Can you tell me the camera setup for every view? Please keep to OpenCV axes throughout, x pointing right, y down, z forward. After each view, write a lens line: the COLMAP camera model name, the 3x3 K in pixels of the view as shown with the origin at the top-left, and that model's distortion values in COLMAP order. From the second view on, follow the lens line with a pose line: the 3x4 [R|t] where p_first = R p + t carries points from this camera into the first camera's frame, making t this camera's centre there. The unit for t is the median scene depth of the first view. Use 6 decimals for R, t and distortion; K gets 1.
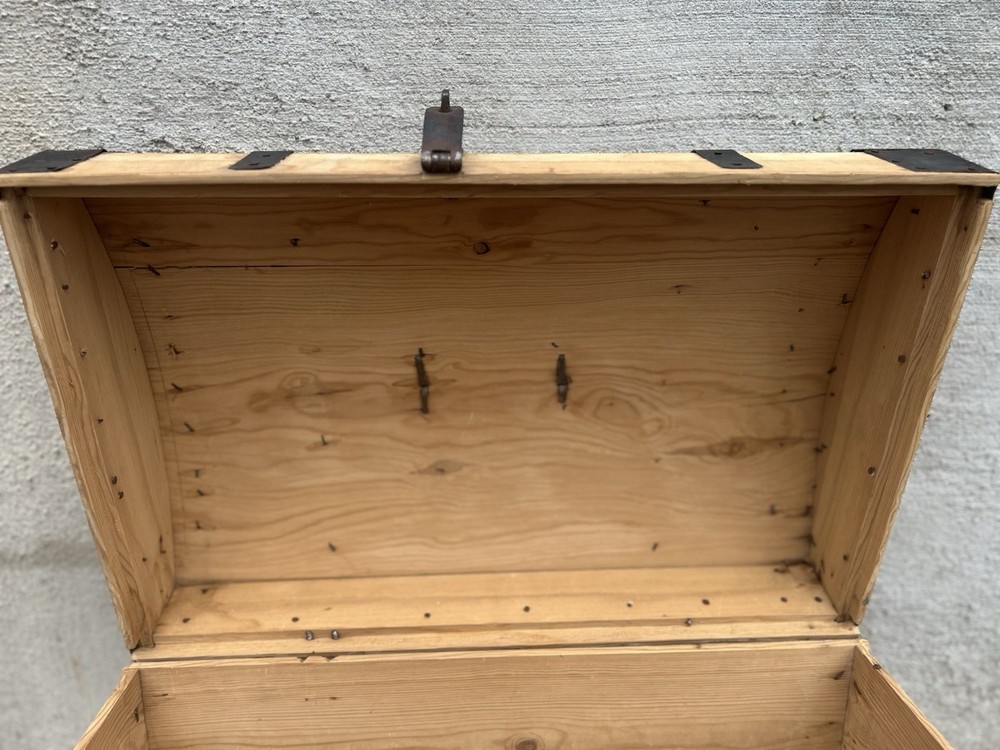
lens RADIAL K [[767.6, 0, 506.0], [0, 767.6, 377.0], [0, 0, 1]] dist [0.034249, -0.049901]
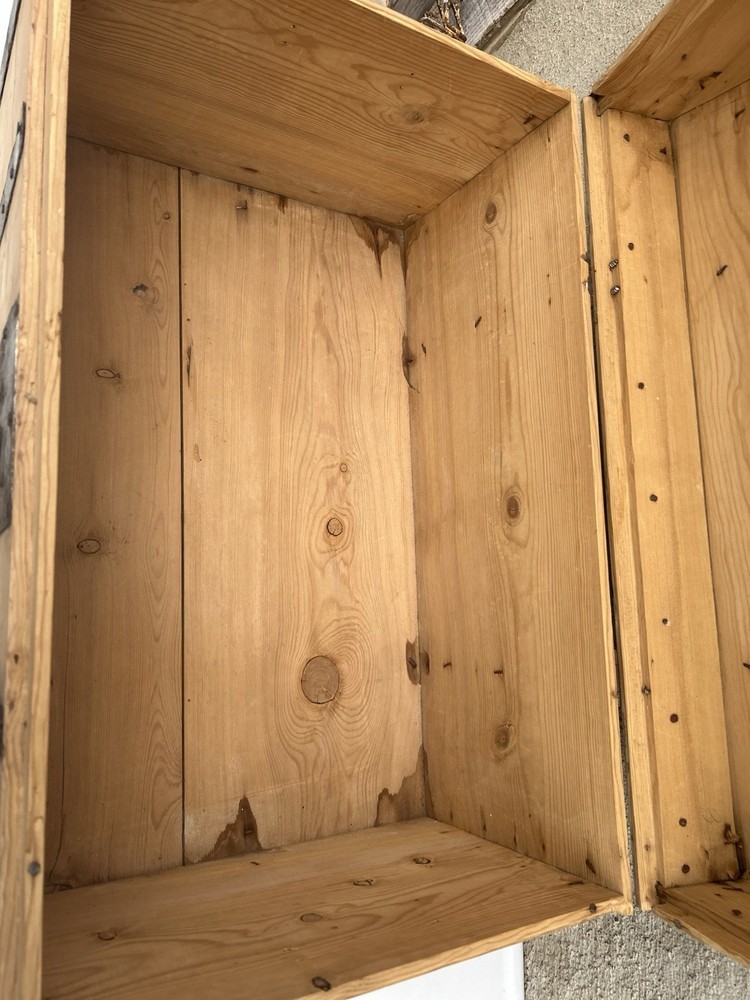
lens RADIAL K [[759.5, 0, 374.6], [0, 759.5, 500.5], [0, 0, 1]] dist [0.051014, -0.070259]
pose [[-0.021429, 0.985989, -0.165425, 0.181558], [-0.719153, 0.099743, 0.687656, -0.060347], [0.694521, 0.133702, 0.706940, 0.190640]]
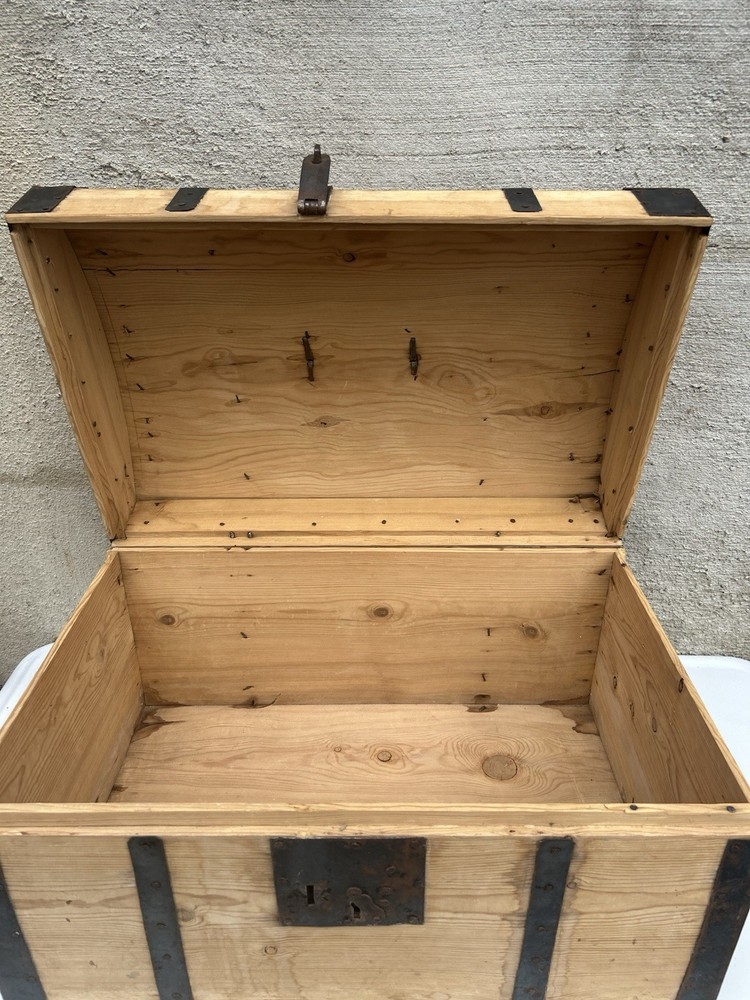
lens RADIAL K [[756.5, 0, 388.3], [0, 756.5, 500.8], [0, 0, 1]] dist [0.050759, -0.071730]
pose [[0.998854, 0.025196, -0.040684, 0.092824], [-0.015684, 0.975574, 0.219111, -0.041879], [0.045211, -0.218222, 0.974851, -0.353803]]
